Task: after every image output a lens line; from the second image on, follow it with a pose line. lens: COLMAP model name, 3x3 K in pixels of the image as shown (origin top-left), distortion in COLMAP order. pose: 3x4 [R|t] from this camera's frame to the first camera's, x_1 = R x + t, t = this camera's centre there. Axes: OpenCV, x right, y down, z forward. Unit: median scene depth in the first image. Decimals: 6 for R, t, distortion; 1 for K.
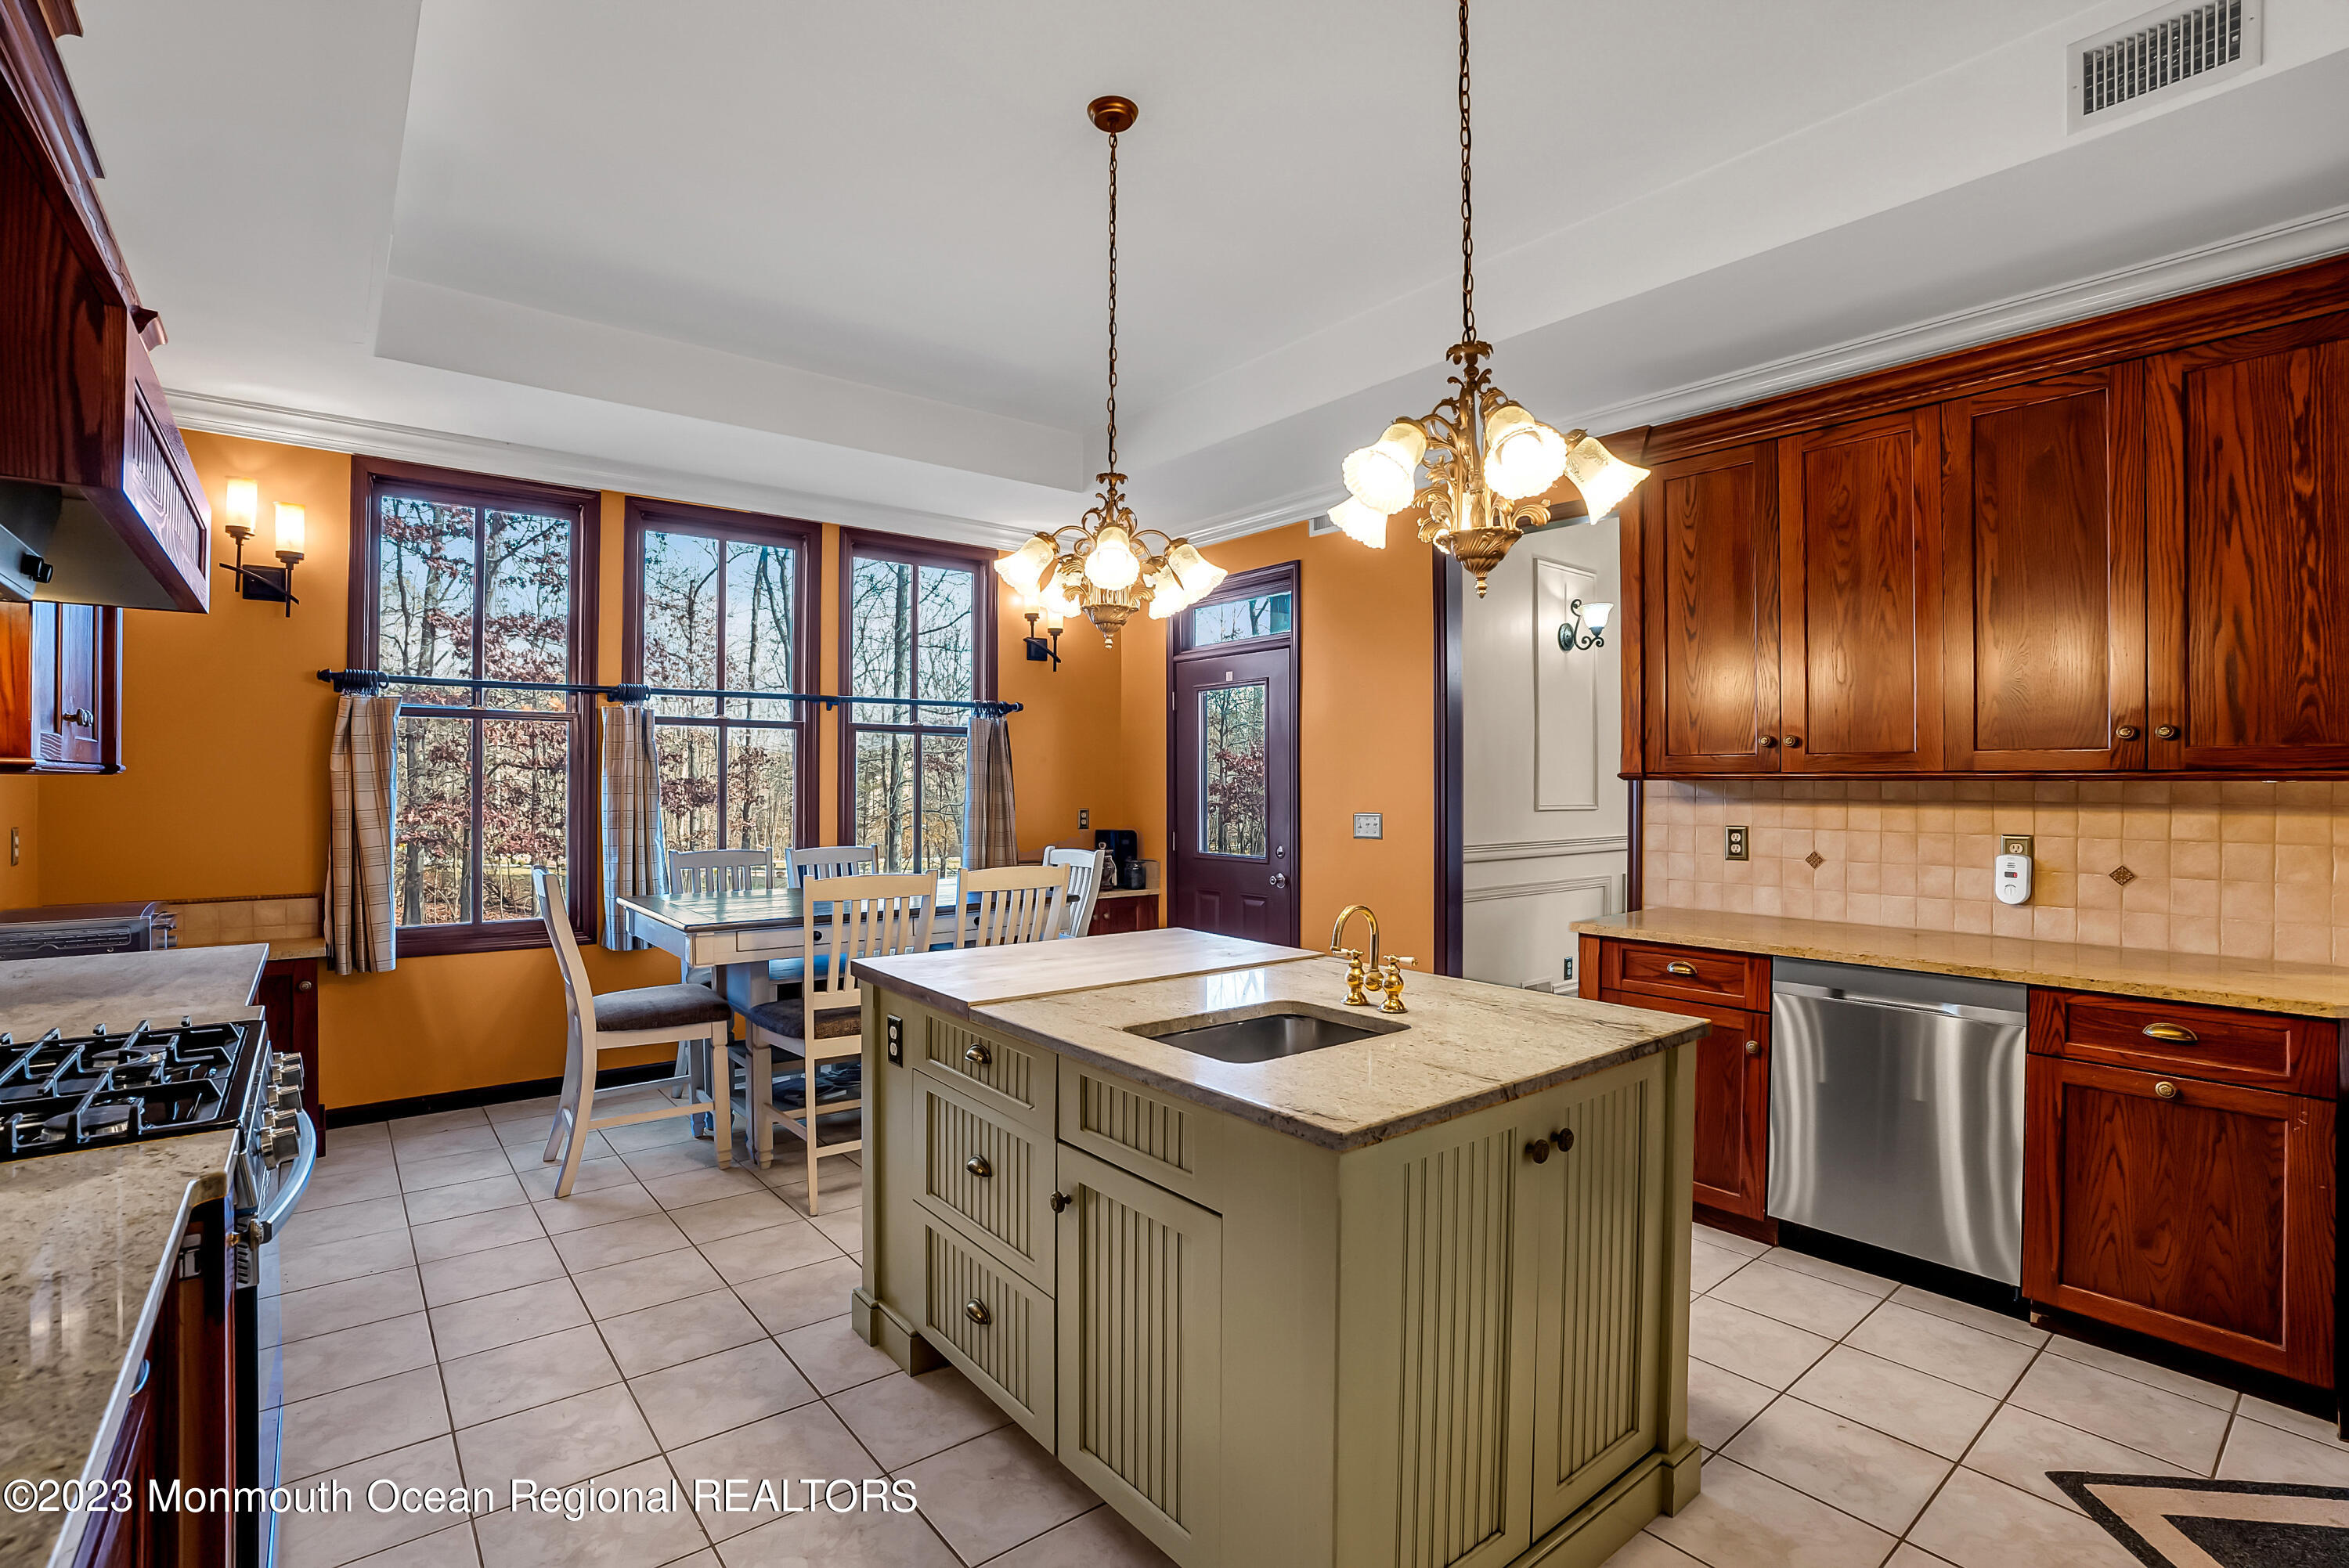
lens RADIAL K [[1072.3, 0, 1162.7], [0, 1072.3, 791.6], [0, 0, 1]] dist [-0.043635, 0.010489]
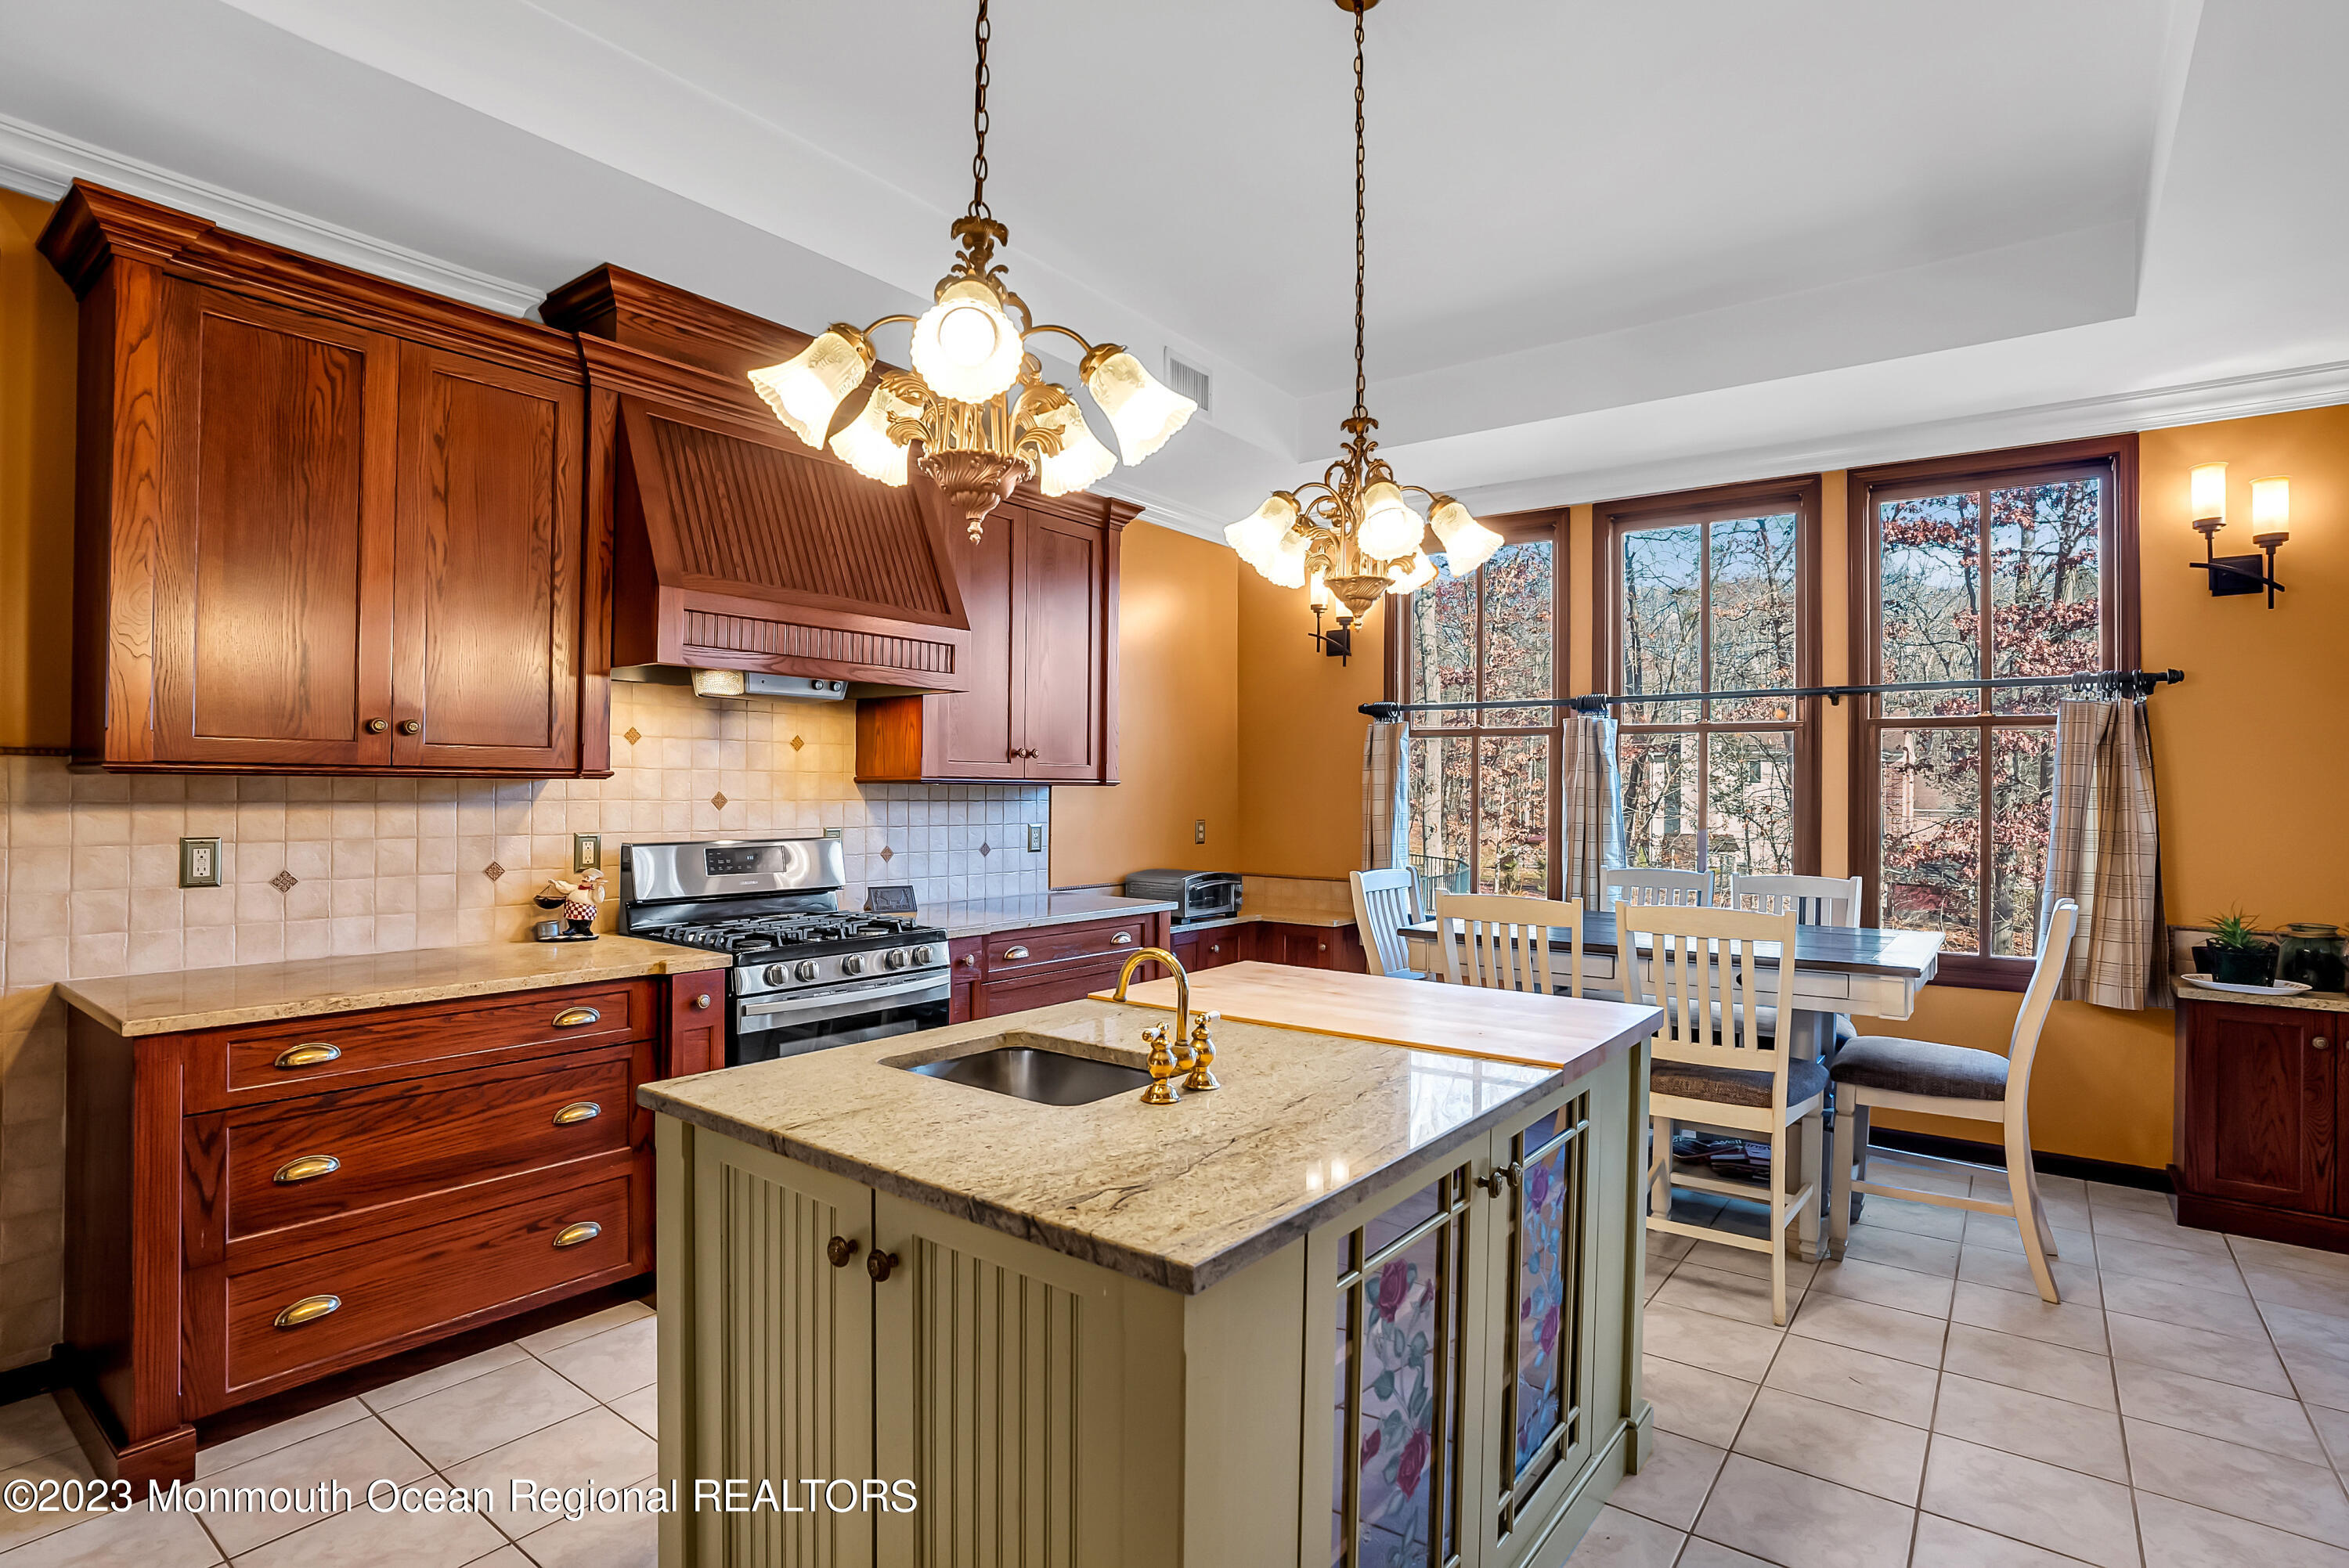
lens RADIAL K [[1156.2, 0, 1198.6], [0, 1156.2, 786.6], [0, 0, 1]] dist [-0.010374, 0.001900]
pose [[0.261628, -0.001131, -0.965168, 0.409776], [-0.017657, 0.999826, -0.005958, -0.002368], [0.965007, 0.018601, 0.261562, 0.335585]]
